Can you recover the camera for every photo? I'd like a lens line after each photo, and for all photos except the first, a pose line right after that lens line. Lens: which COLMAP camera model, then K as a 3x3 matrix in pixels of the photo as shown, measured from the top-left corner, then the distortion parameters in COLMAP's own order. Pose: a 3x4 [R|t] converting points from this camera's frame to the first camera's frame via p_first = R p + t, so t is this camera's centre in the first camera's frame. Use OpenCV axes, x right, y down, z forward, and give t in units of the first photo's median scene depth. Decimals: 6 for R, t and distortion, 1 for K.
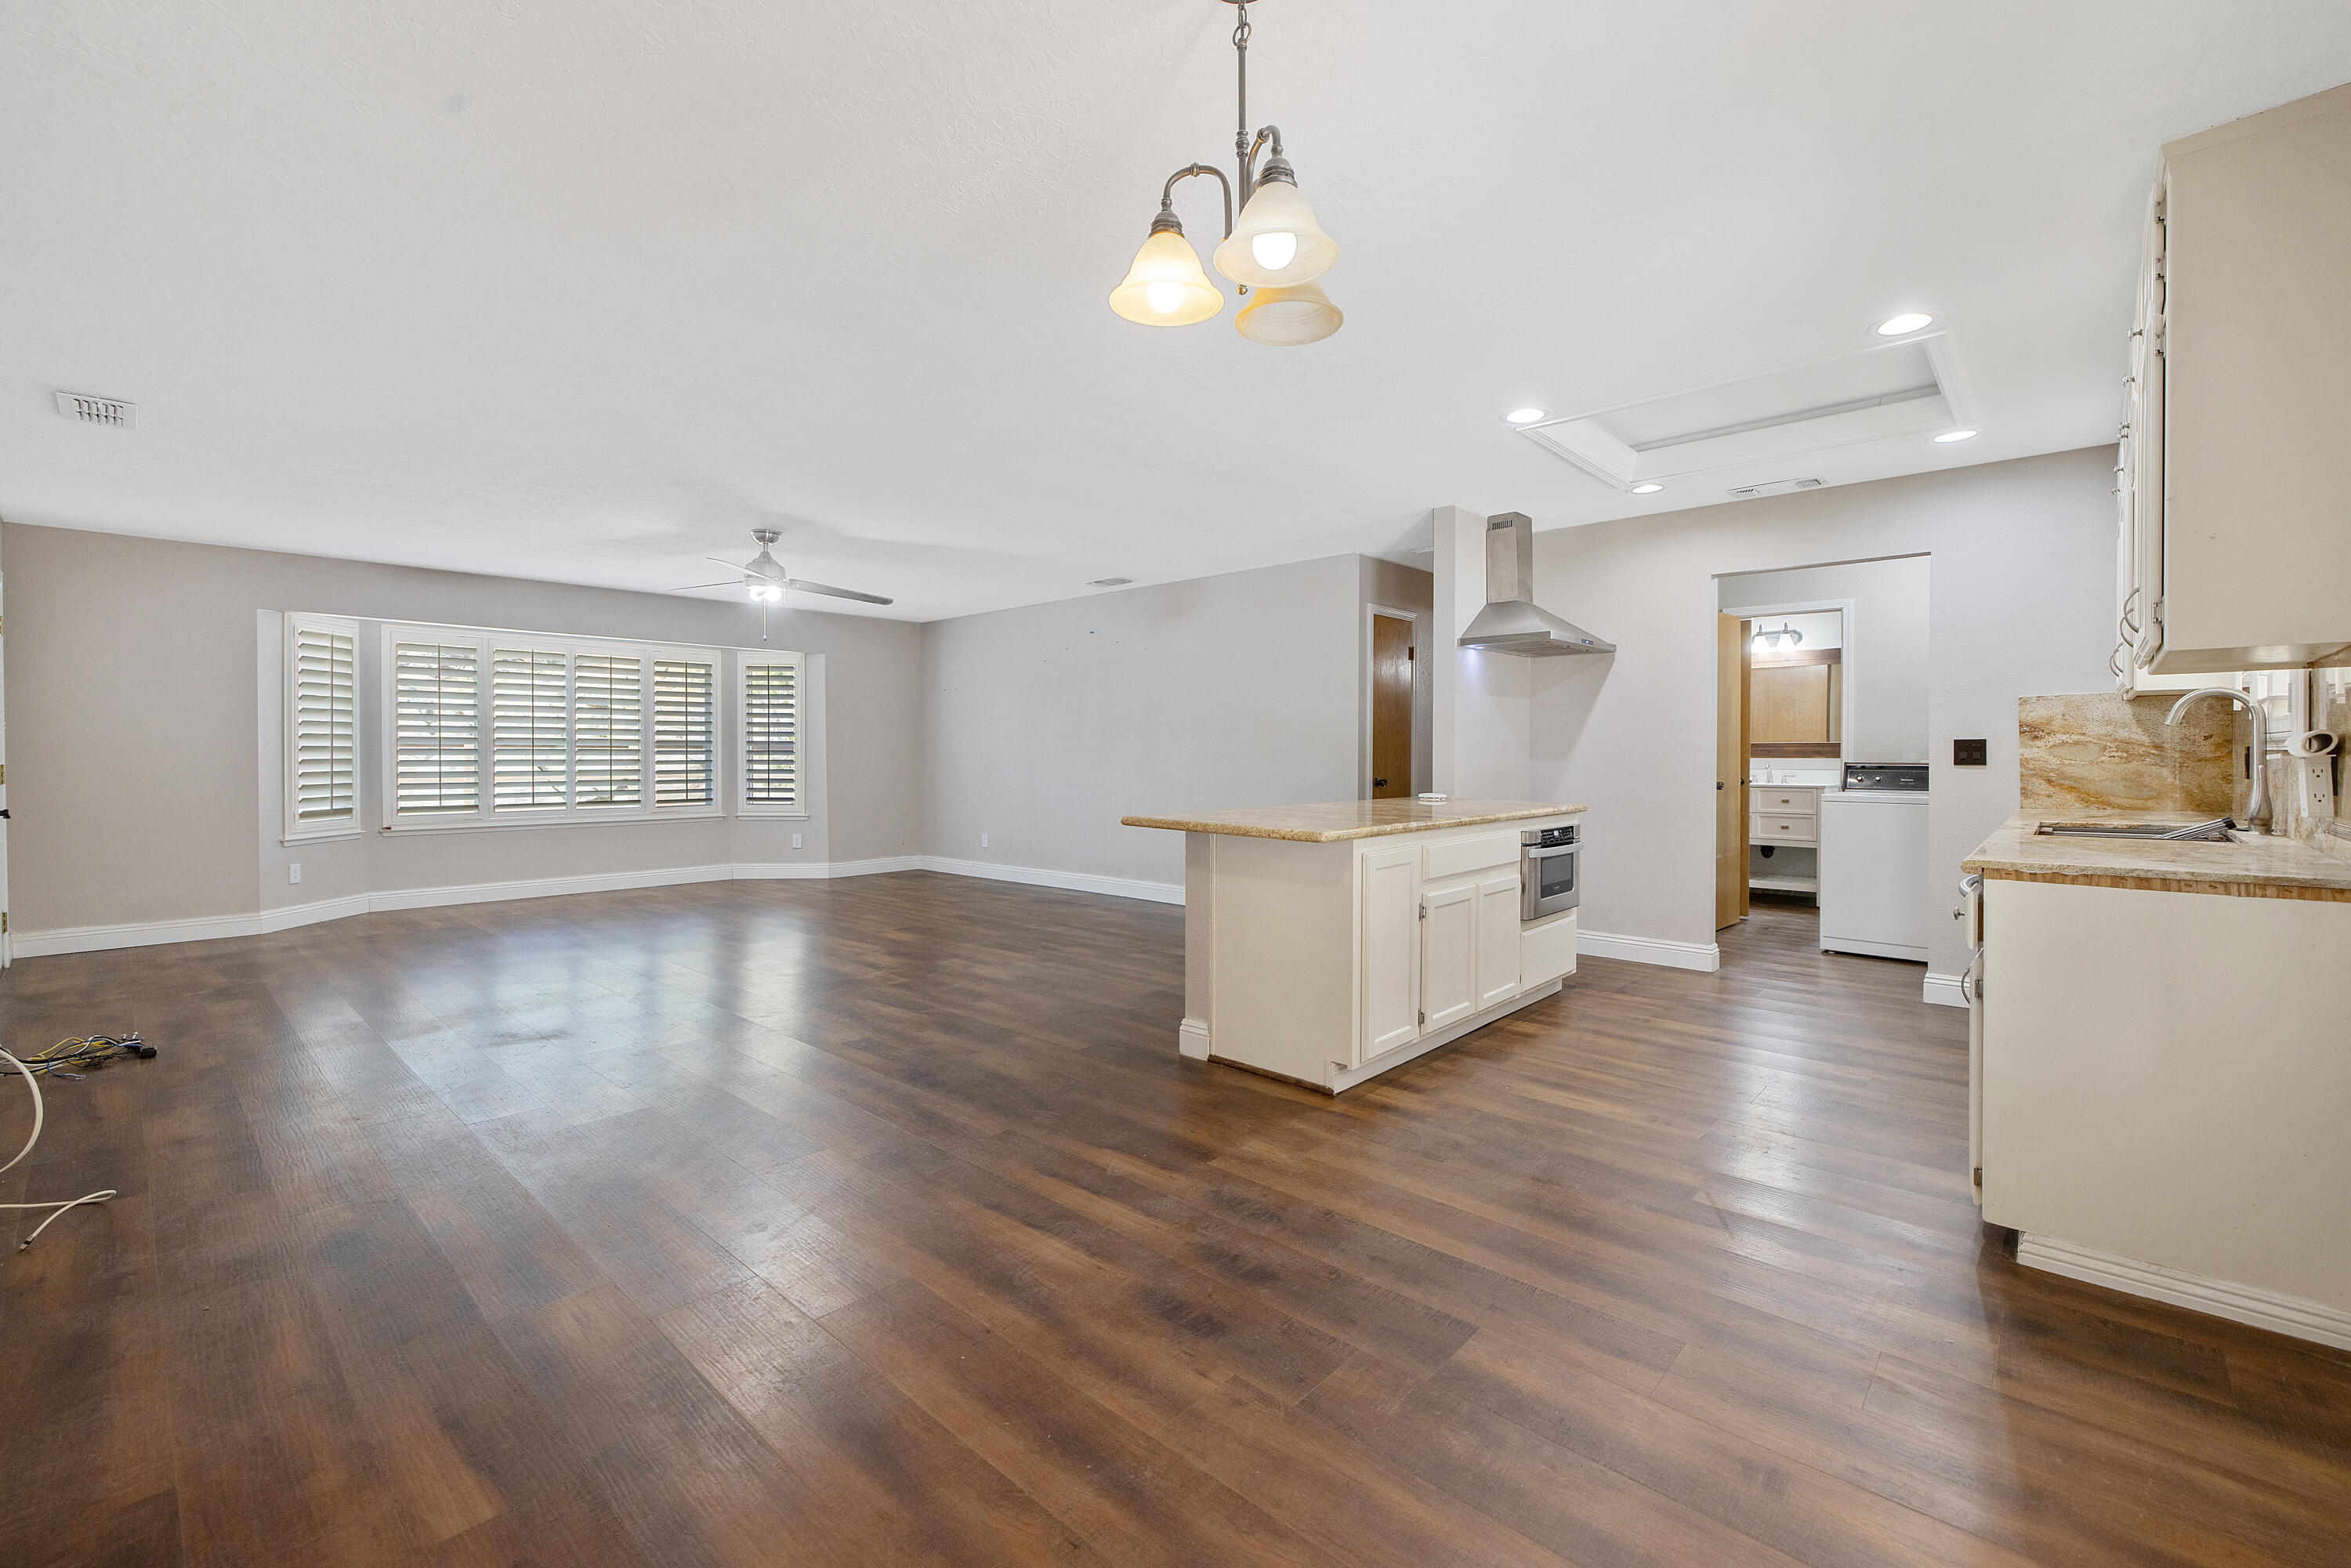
lens RADIAL K [[984.0, 0, 1170.4], [0, 984.0, 763.7], [0, 0, 1]] dist [0.001051, -0.000346]
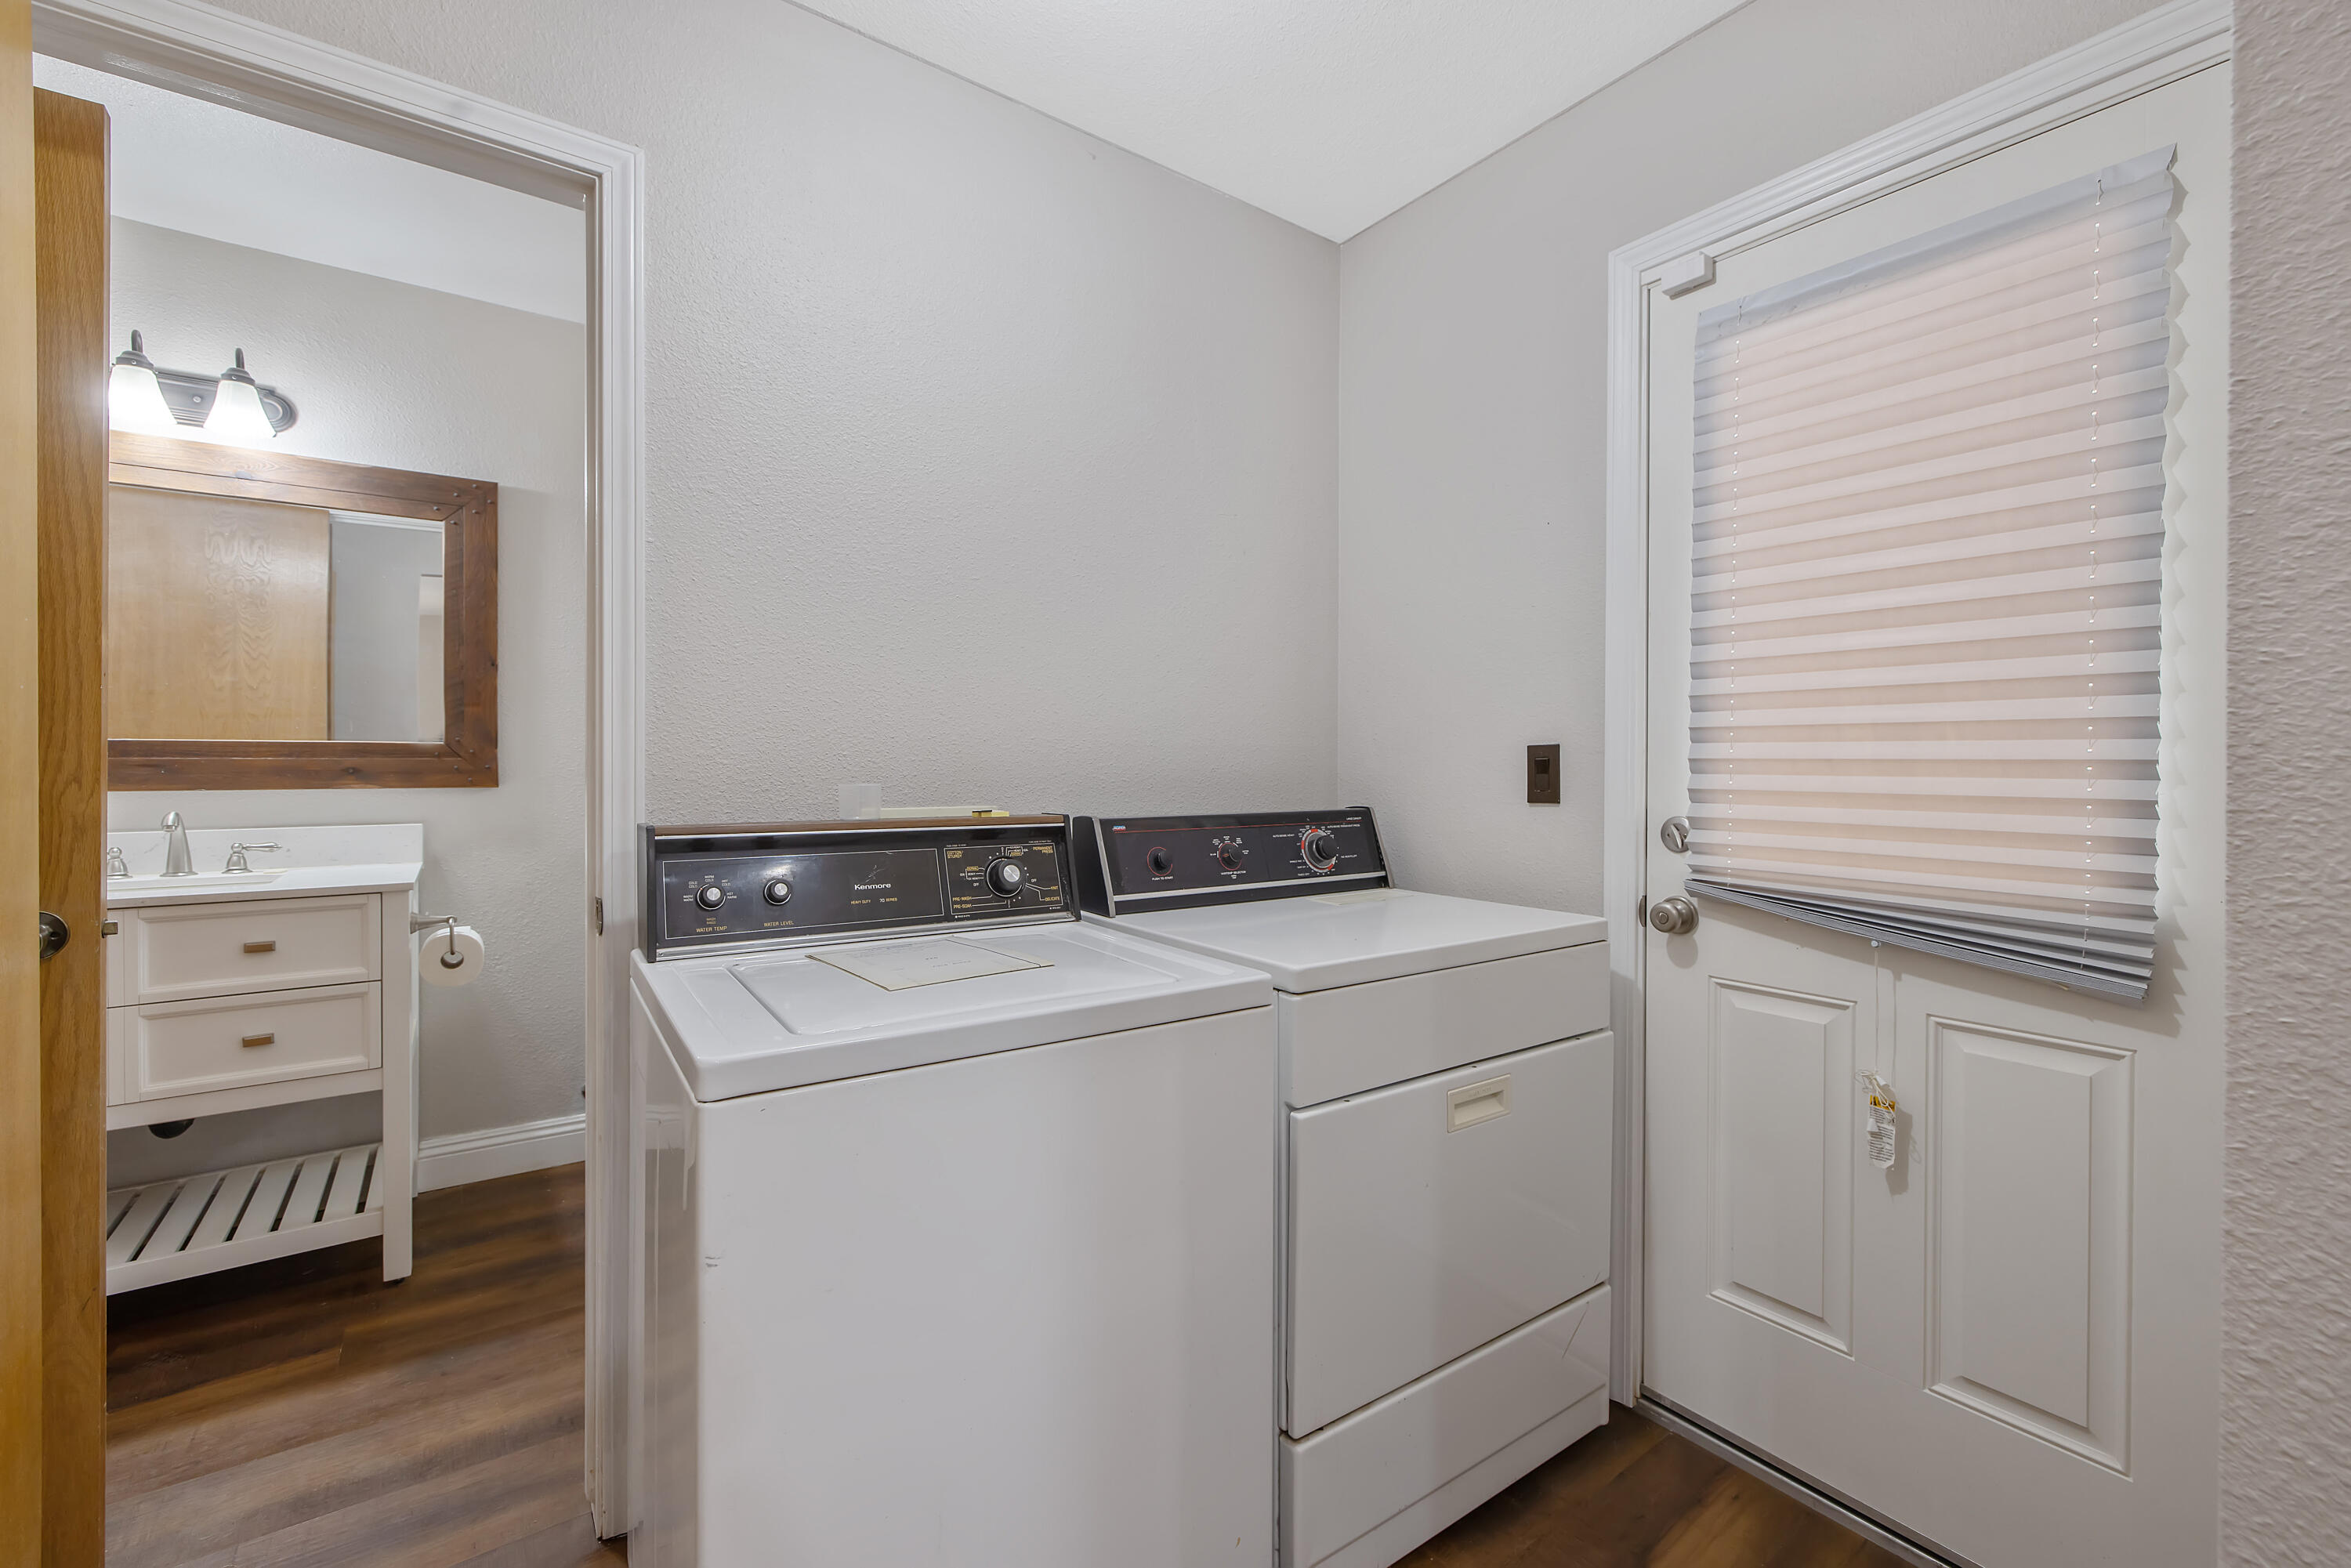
lens RADIAL K [[984.0, 0, 1170.4], [0, 984.0, 763.7], [0, 0, 1]] dist [0.001051, -0.000346]
pose [[0.199021, -0.001246, 0.979994, 0.690289], [0.007424, 0.999972, -0.000237, -0.021386], [-0.979967, 0.007323, 0.199024, 1.185972]]
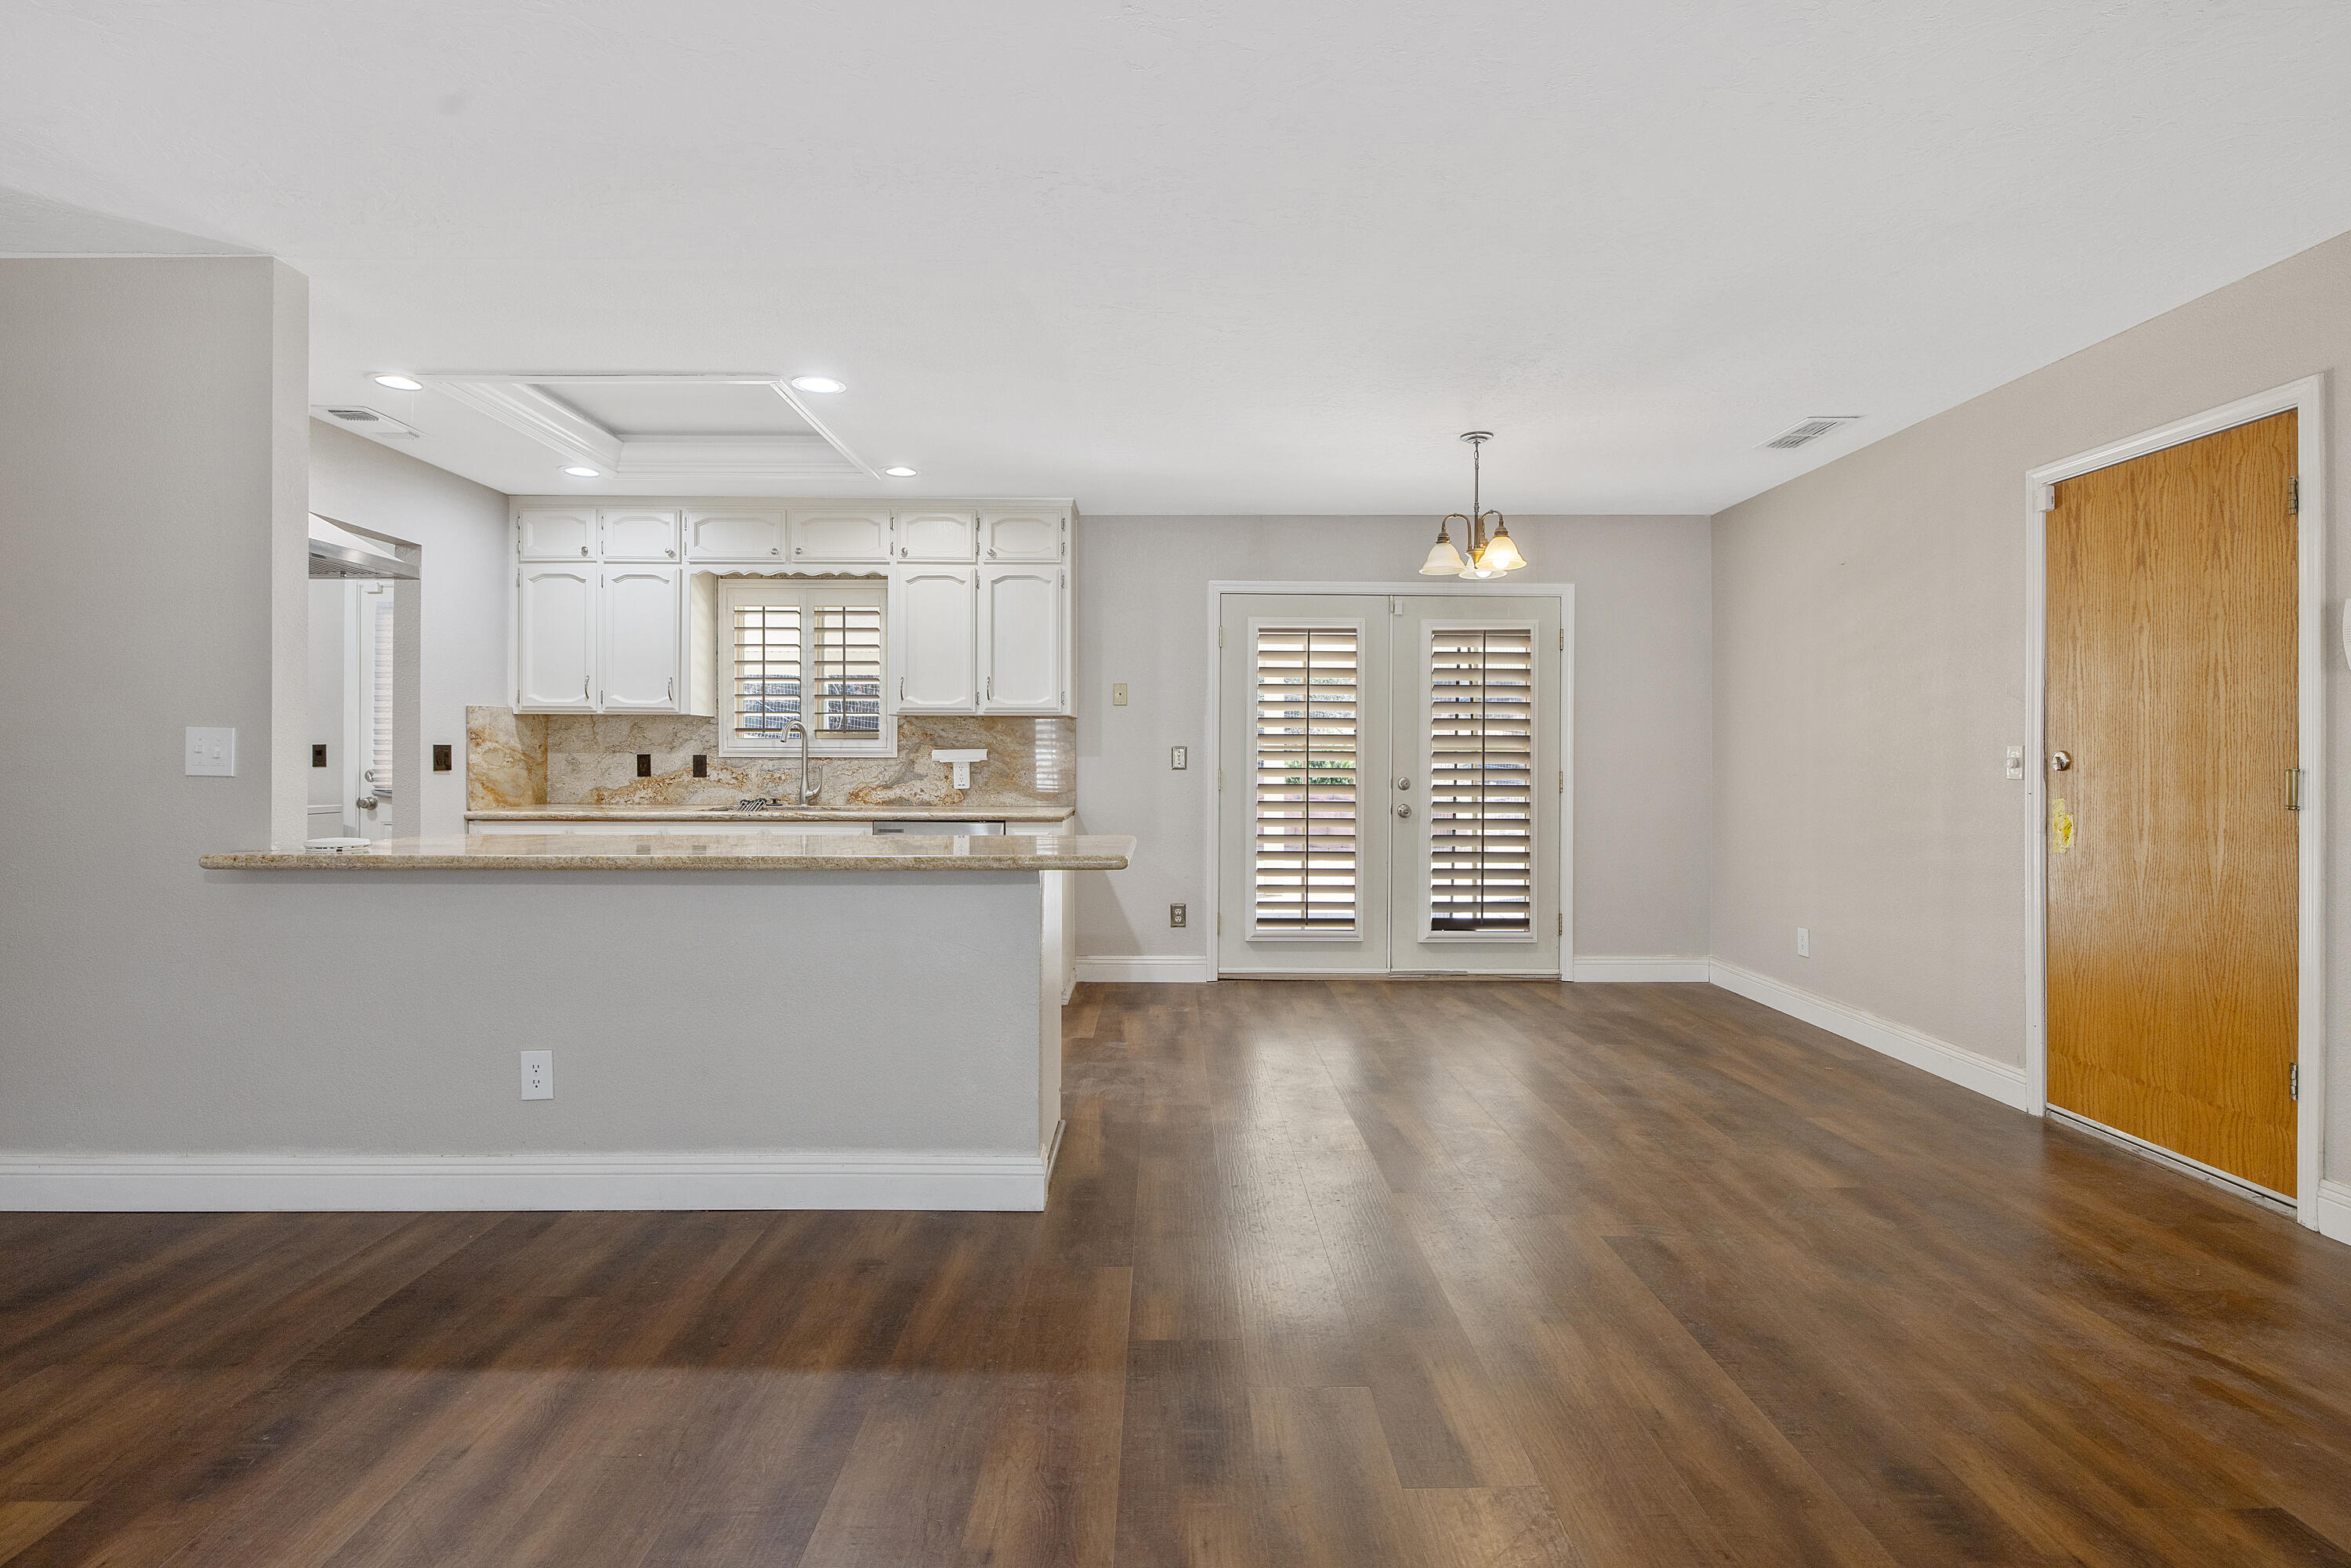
lens RADIAL K [[1125.2, 0, 1172.4], [0, 1125.2, 755.6], [0, 0, 1]] dist [-0.003190, -0.000402]
pose [[-0.682977, 0.001988, 0.730437, -0.535558], [0.006761, 0.999971, 0.003600, -0.013404], [-0.730408, 0.007397, -0.682971, 1.282758]]
